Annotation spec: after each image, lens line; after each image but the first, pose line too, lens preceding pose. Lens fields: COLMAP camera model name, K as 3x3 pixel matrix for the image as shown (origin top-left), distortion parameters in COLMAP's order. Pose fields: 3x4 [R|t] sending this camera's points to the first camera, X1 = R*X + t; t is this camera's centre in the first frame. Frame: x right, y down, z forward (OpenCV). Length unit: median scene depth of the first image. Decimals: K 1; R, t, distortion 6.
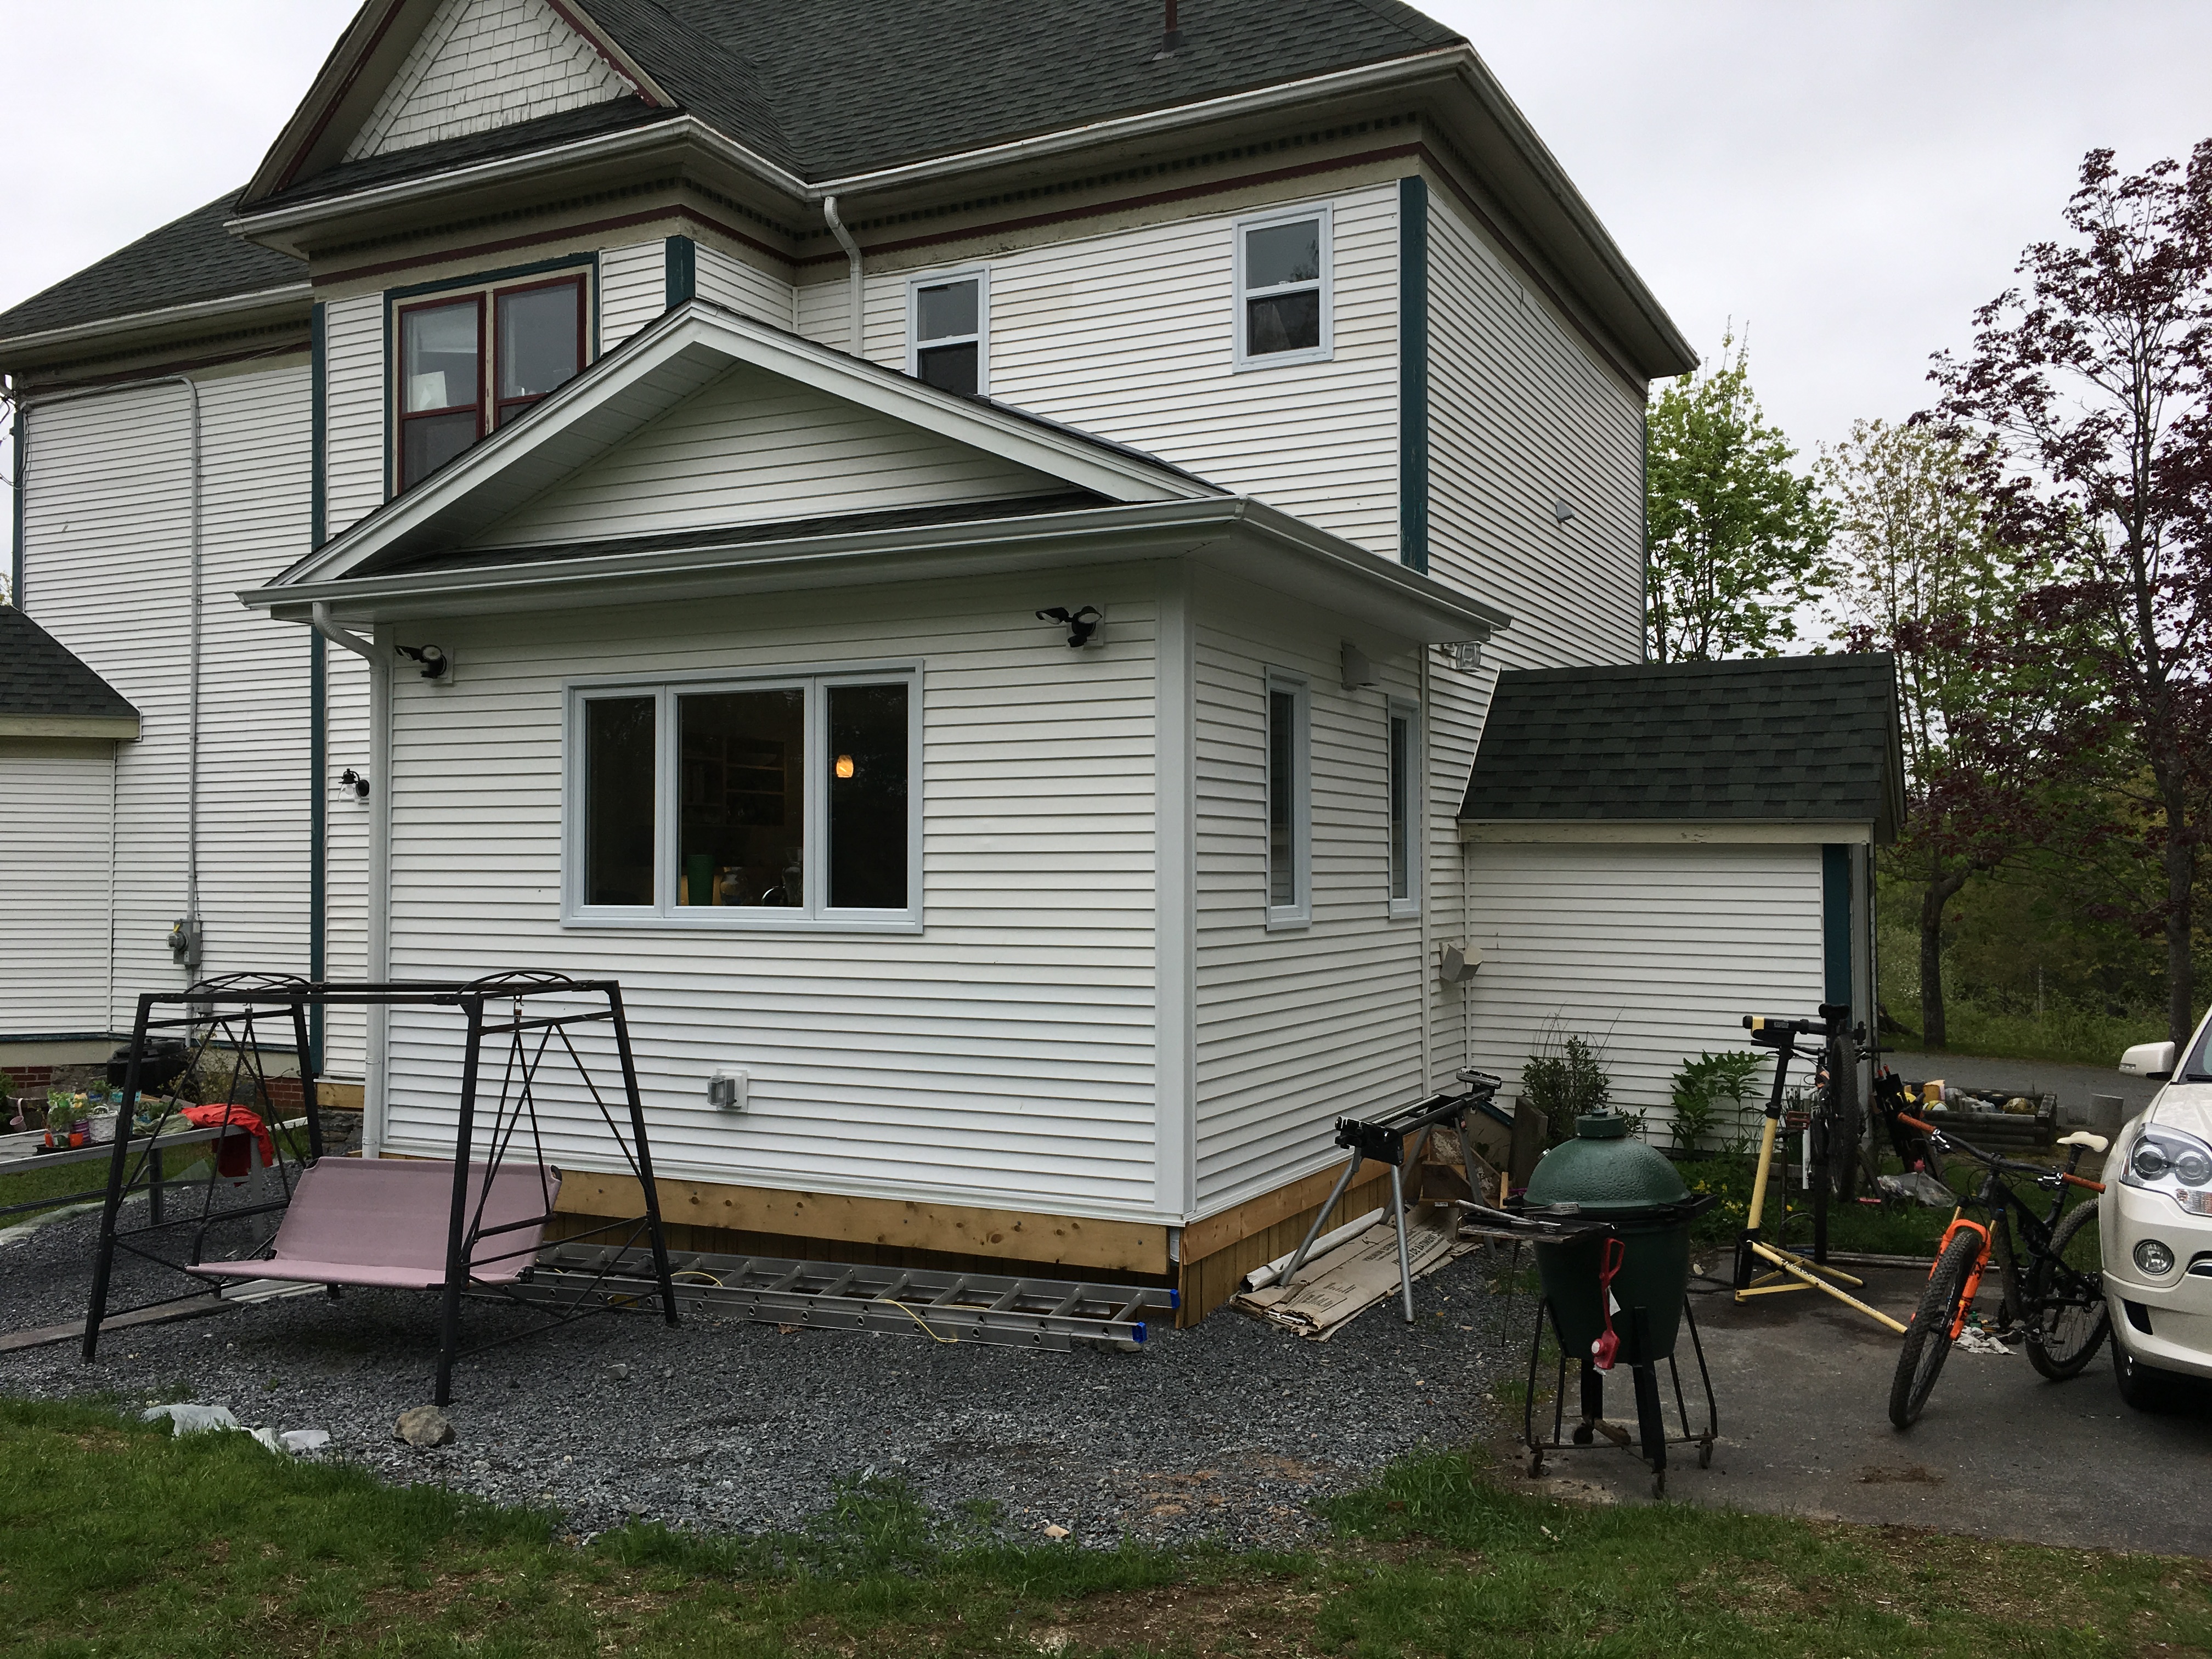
lens RADIAL K [[1885.8, 0, 1107.8], [0, 1885.8, 834.1], [0, 0, 1]] dist [-0.000911, -0.011847]
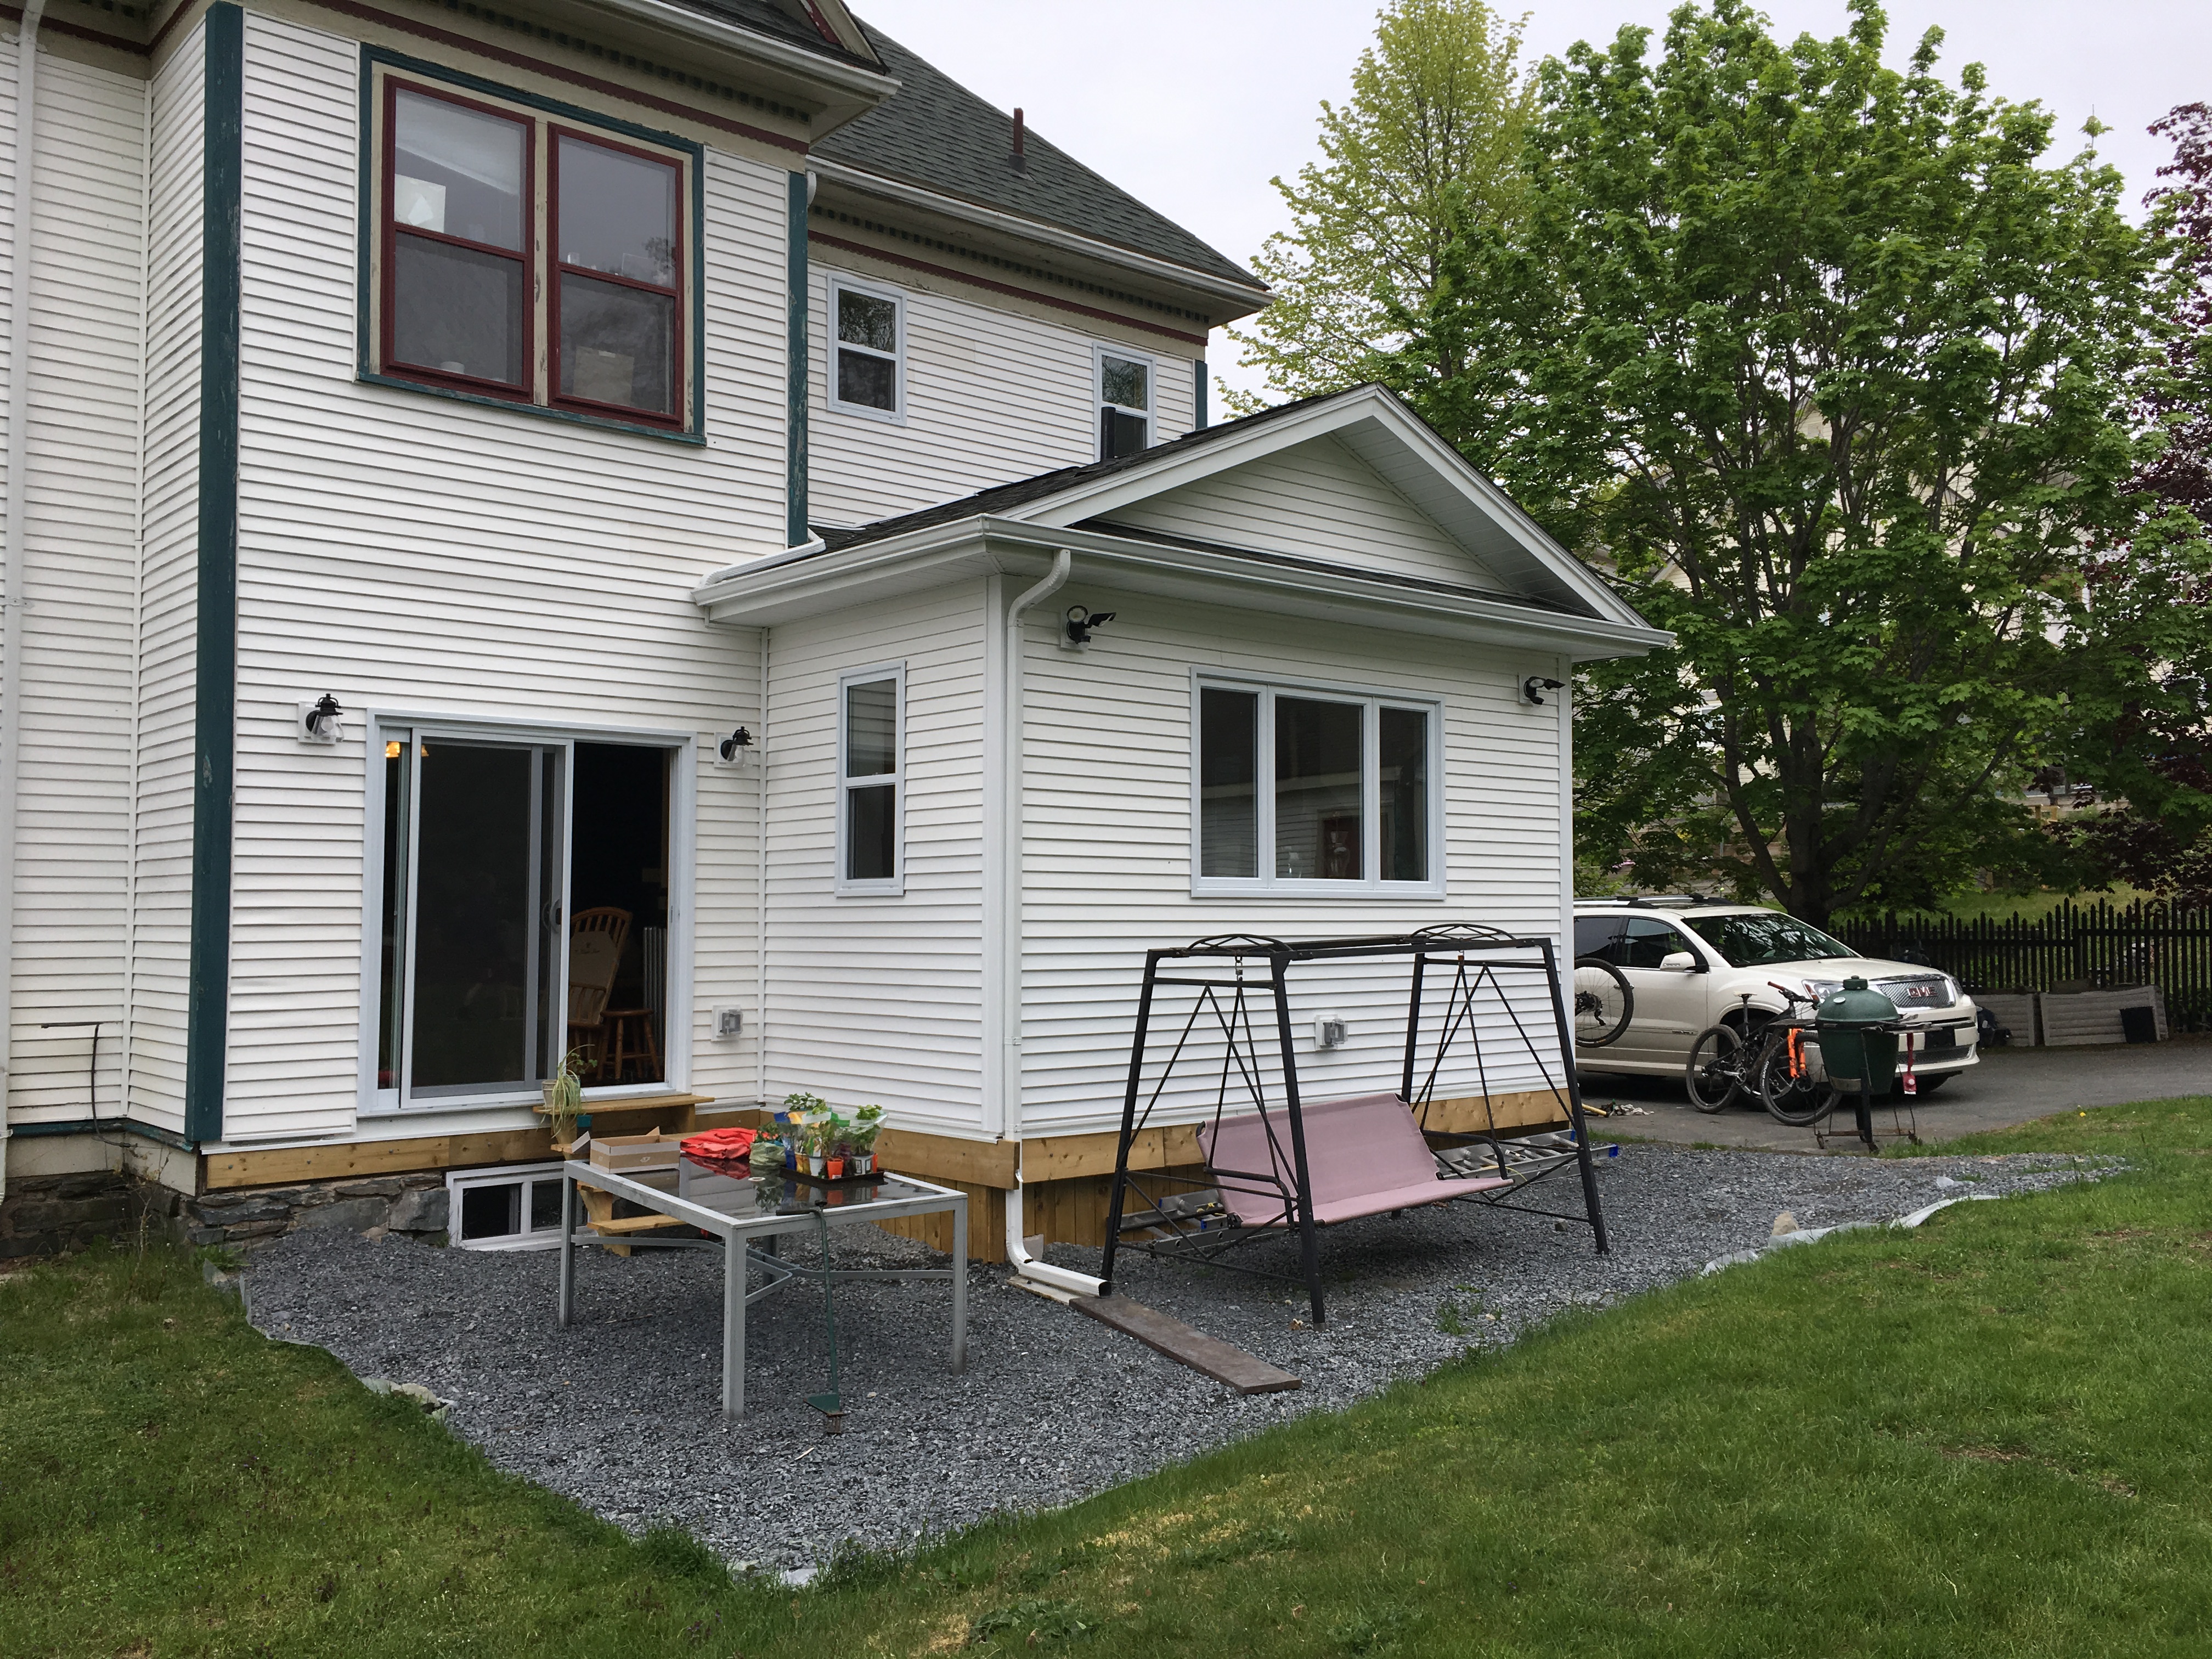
lens RADIAL K [[1885.8, 0, 1105.7], [0, 1885.8, 827.1], [0, 0, 1]] dist [-0.000911, -0.011847]
pose [[0.385879, 0.046589, 0.921372, -1.300250], [-0.015540, 0.998911, -0.044001, 0.057945], [-0.922419, 0.002661, 0.386182, 0.639196]]
